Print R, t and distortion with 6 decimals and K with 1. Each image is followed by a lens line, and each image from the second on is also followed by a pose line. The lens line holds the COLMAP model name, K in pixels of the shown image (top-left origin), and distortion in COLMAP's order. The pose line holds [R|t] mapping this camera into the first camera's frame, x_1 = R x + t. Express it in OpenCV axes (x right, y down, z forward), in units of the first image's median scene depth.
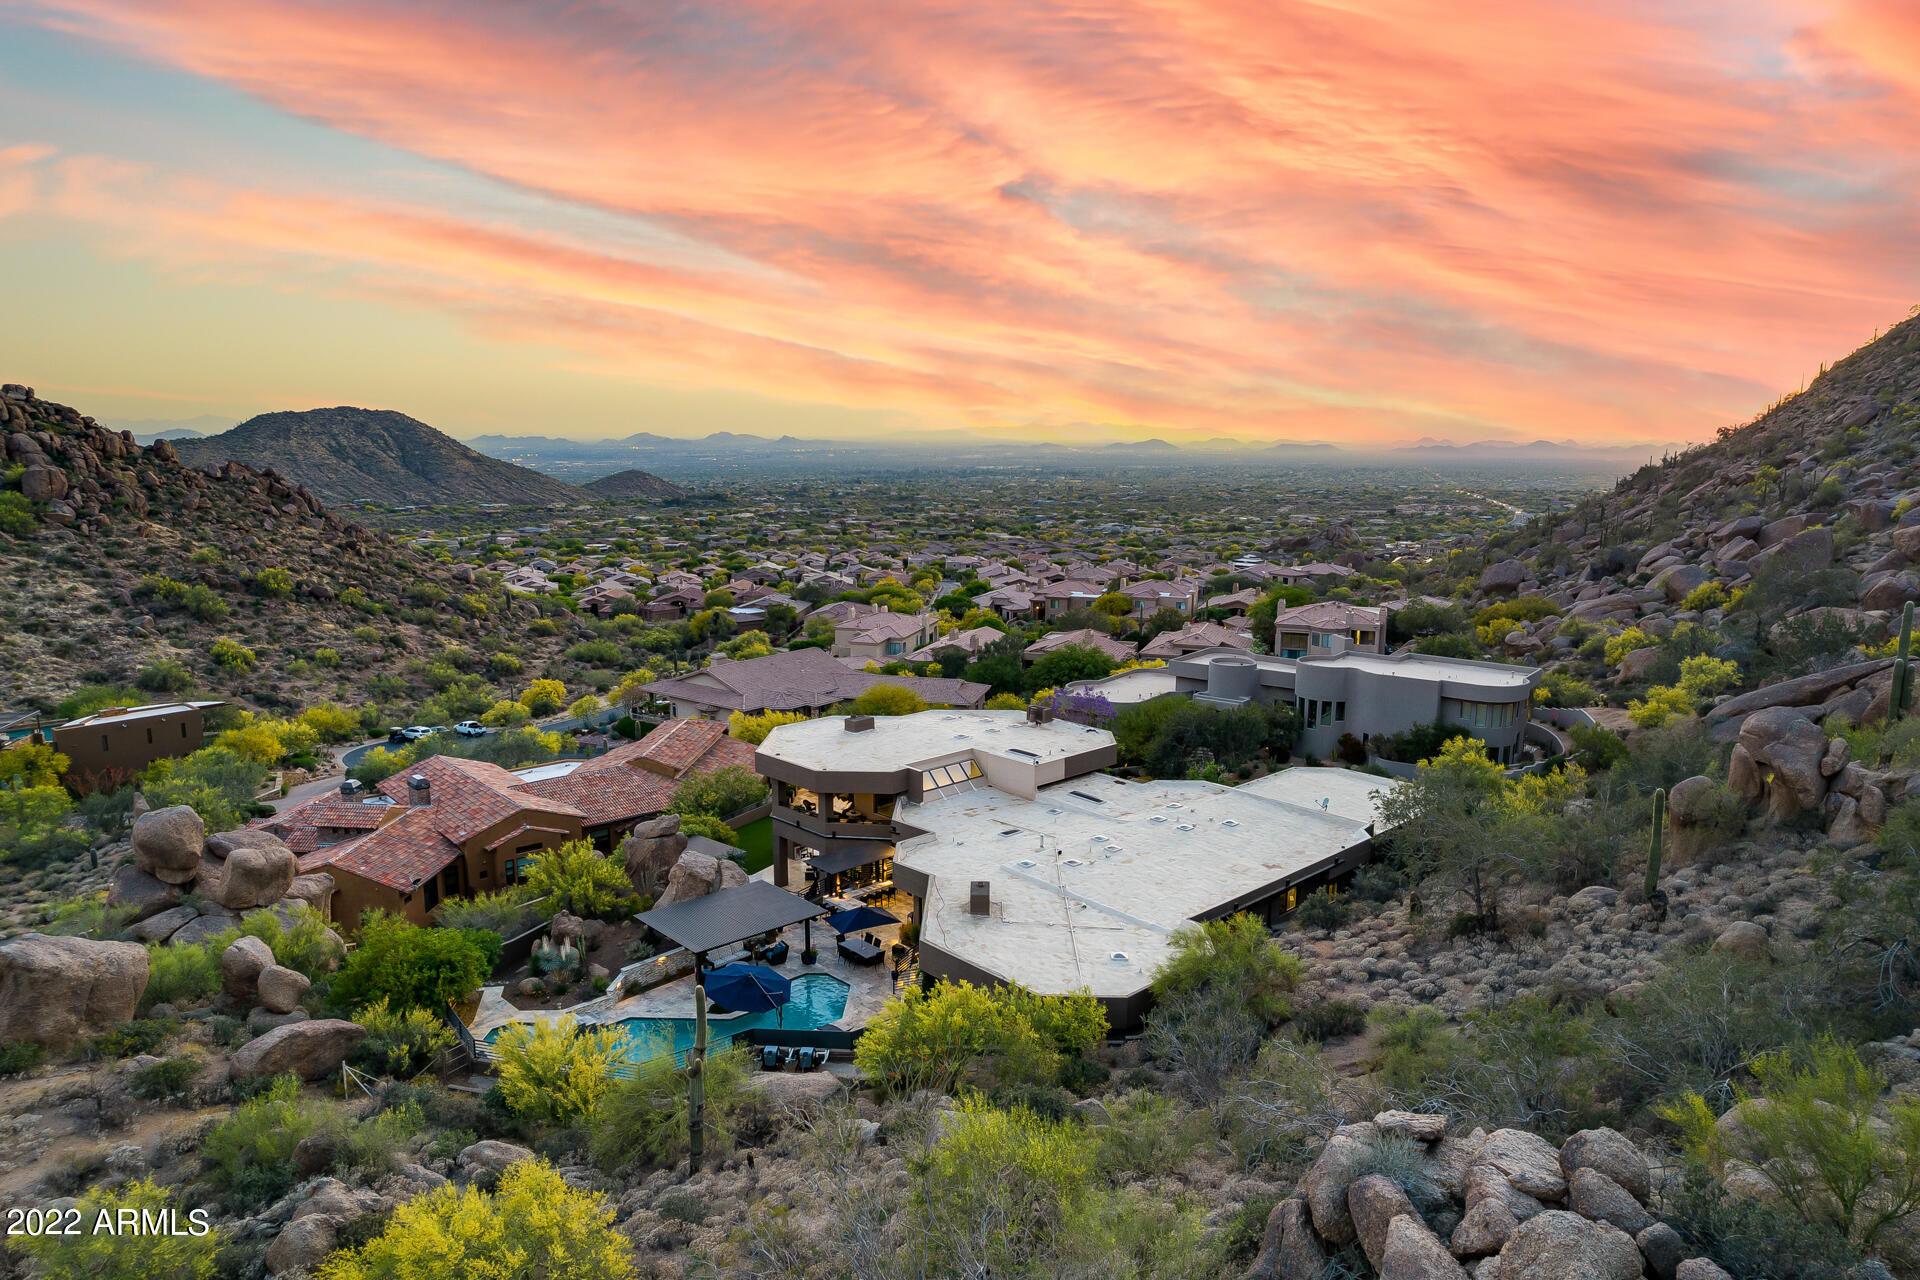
lens RADIAL K [[1257.8, 0, 964.0], [0, 1257.8, 640.0], [0, 0, 1]] dist [-0.073587, 0.064061]
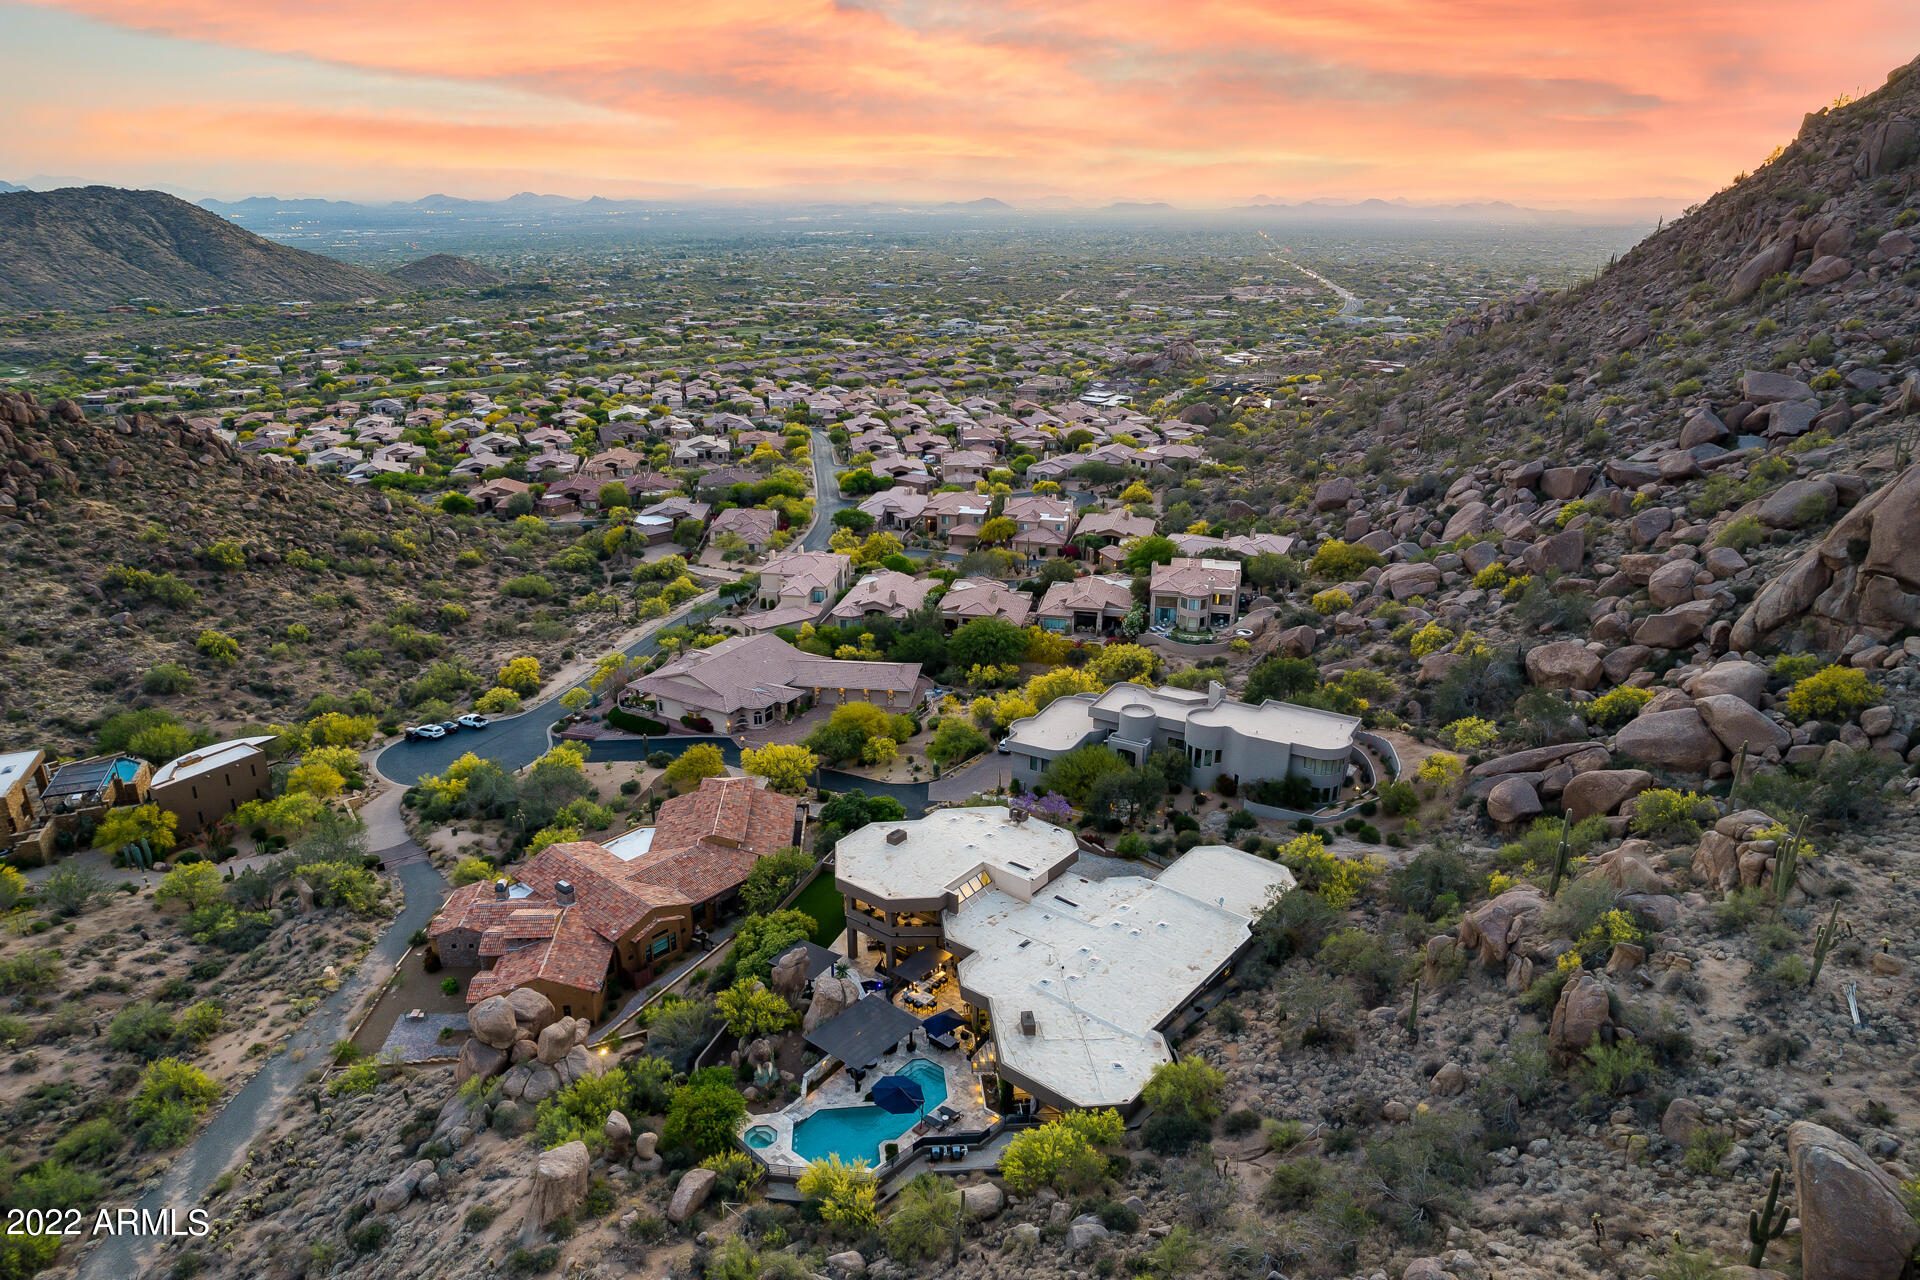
lens RADIAL K [[1267.3, 0, 960.0], [0, 1267.3, 640.0], [0, 0, 1]] dist [-0.069628, 0.073062]
pose [[0.991612, -0.046806, 0.120476, -0.067732], [0.024086, 0.982716, 0.183547, -0.160360], [-0.126984, -0.179105, 0.975600, -0.139570]]
